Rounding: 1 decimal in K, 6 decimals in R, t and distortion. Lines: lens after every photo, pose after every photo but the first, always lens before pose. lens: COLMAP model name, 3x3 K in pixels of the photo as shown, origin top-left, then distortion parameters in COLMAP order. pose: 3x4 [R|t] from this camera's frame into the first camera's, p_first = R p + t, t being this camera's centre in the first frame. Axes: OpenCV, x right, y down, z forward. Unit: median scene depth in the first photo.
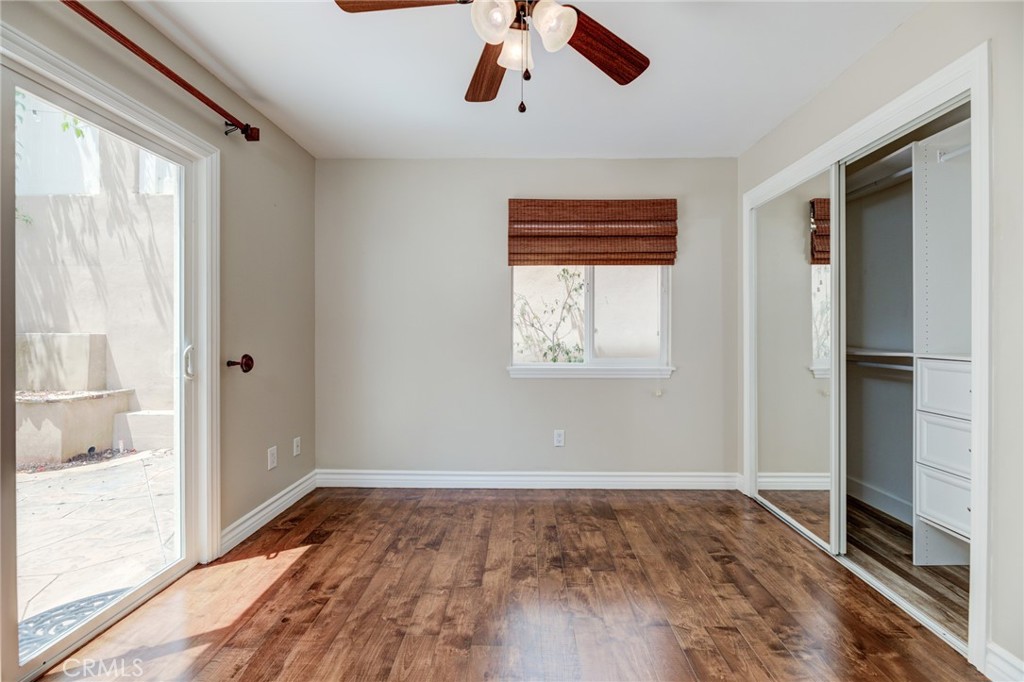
lens RADIAL K [[419.0, 0, 519.1], [0, 419.0, 334.3], [0, 0, 1]] dist [0.001237, -0.000413]
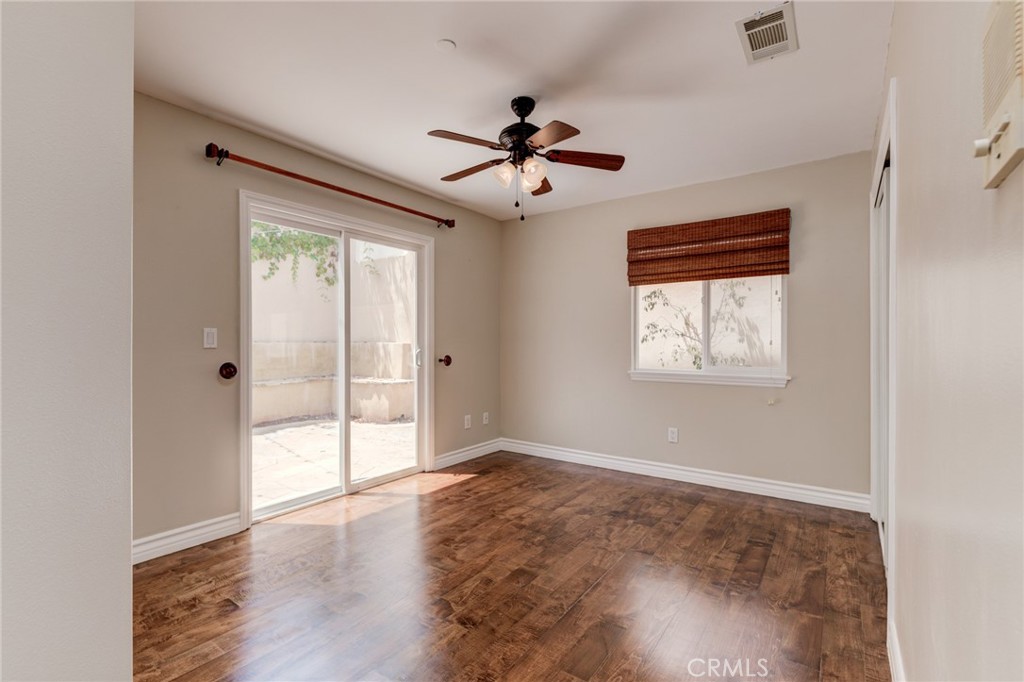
lens RADIAL K [[455.2, 0, 514.0], [0, 455.2, 343.6], [0, 0, 1]] dist [-0.003161, -0.000202]
pose [[0.822469, 0.001087, -0.568808, 0.535341], [-0.001691, 0.999998, -0.000535, 0.001461], [0.568807, 0.001402, 0.822470, -0.311597]]
